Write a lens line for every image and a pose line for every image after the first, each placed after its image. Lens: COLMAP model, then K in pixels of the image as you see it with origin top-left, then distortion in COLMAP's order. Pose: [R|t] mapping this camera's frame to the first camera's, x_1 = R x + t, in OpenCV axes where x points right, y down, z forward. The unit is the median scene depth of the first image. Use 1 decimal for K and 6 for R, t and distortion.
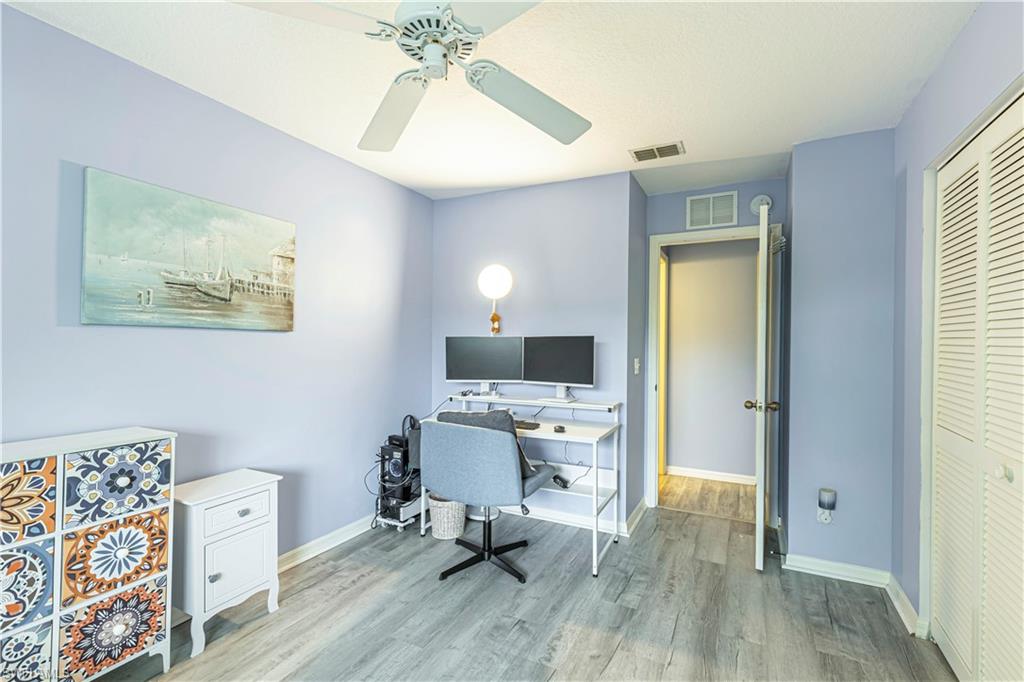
lens RADIAL K [[456.1, 0, 513.2], [0, 456.1, 340.2], [0, 0, 1]] dist [0.010885, -0.000275]
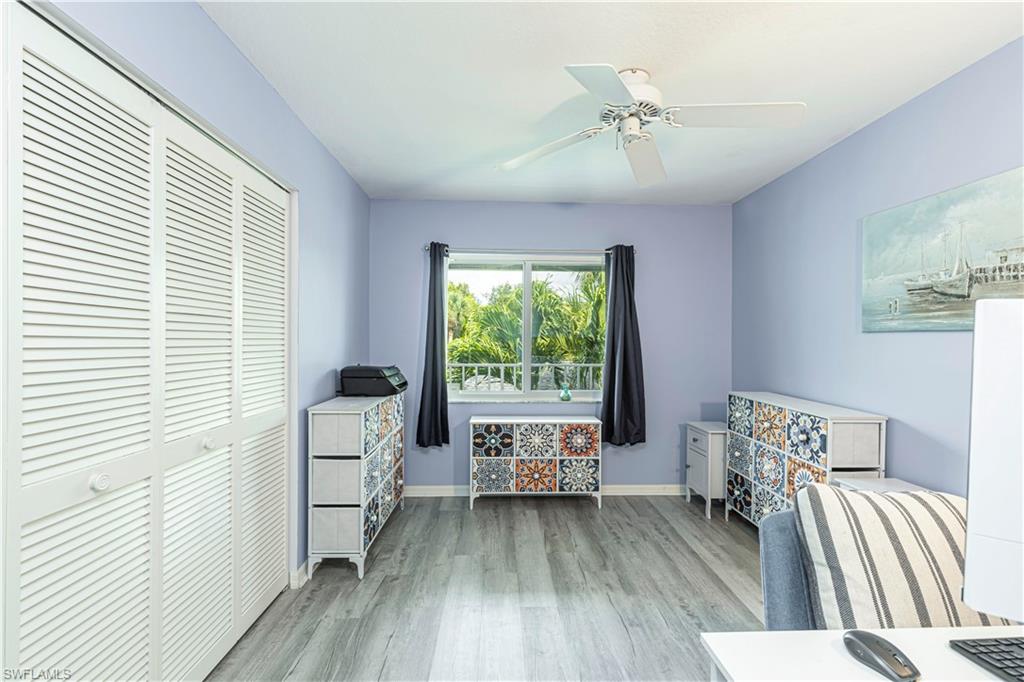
lens RADIAL K [[456.1, 0, 511.6], [0, 456.1, 343.5], [0, 0, 1]] dist [0.010885, -0.000275]
pose [[-0.874073, -0.011919, -0.485648, 0.671720], [-0.013303, 0.999911, -0.000596, 0.013757], [0.485612, 0.005939, -0.874154, 1.740462]]
